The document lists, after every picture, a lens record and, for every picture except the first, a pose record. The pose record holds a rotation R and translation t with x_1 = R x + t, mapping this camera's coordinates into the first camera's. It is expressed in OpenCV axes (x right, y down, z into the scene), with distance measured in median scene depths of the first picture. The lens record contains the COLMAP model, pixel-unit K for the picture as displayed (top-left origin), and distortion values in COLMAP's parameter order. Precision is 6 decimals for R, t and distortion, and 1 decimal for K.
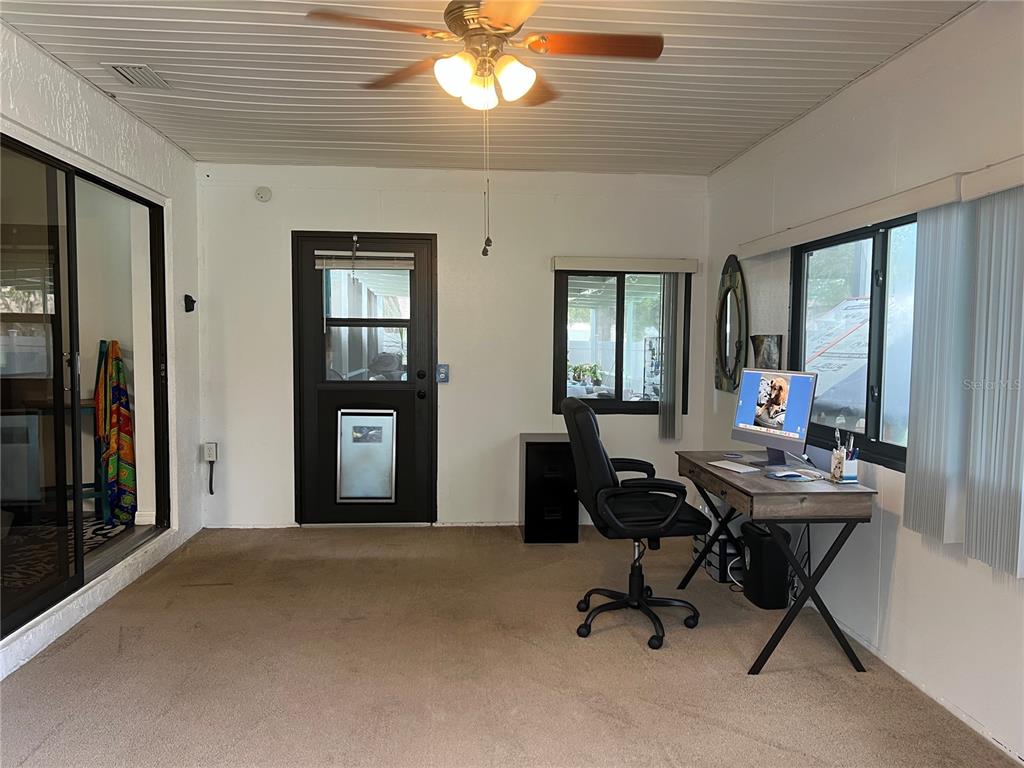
lens RADIAL K [[766.2, 0, 507.2], [0, 766.2, 383.8], [0, 0, 1]] dist [0.073211, -0.079238]
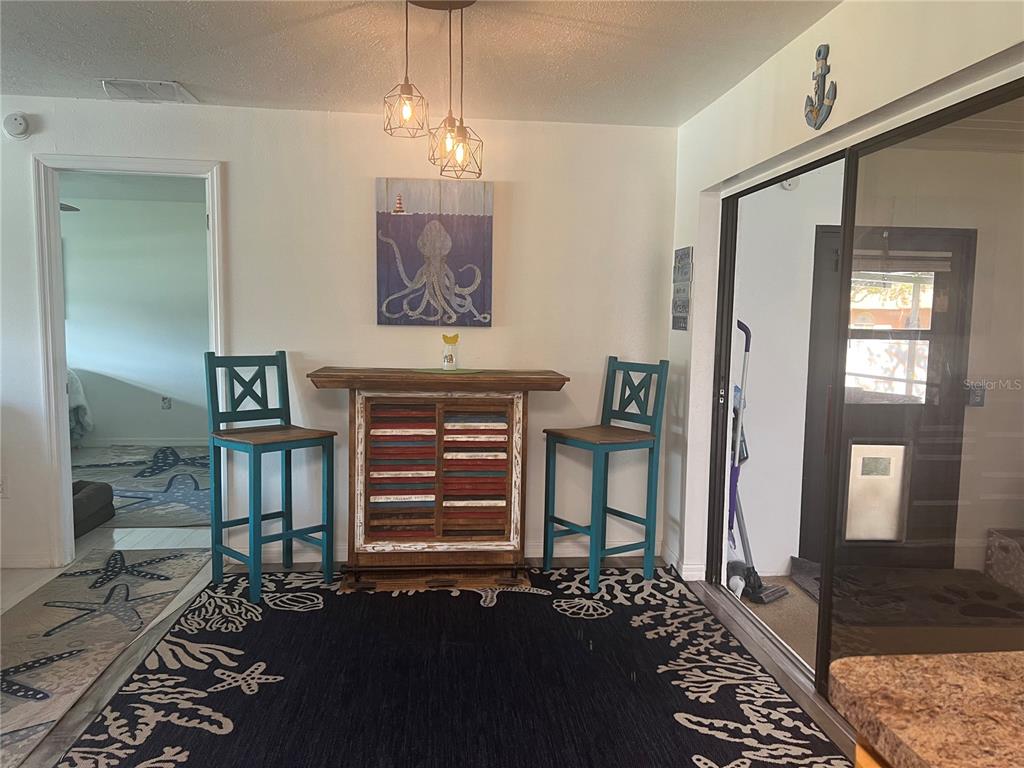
lens RADIAL K [[766.2, 0, 507.2], [0, 766.2, 383.8], [0, 0, 1]] dist [0.073211, -0.079238]
pose [[0.999615, 0.004510, 0.027365, -0.626412], [-0.005470, 0.999368, 0.035126, -0.054101], [-0.027189, -0.035262, 0.999008, 0.162004]]
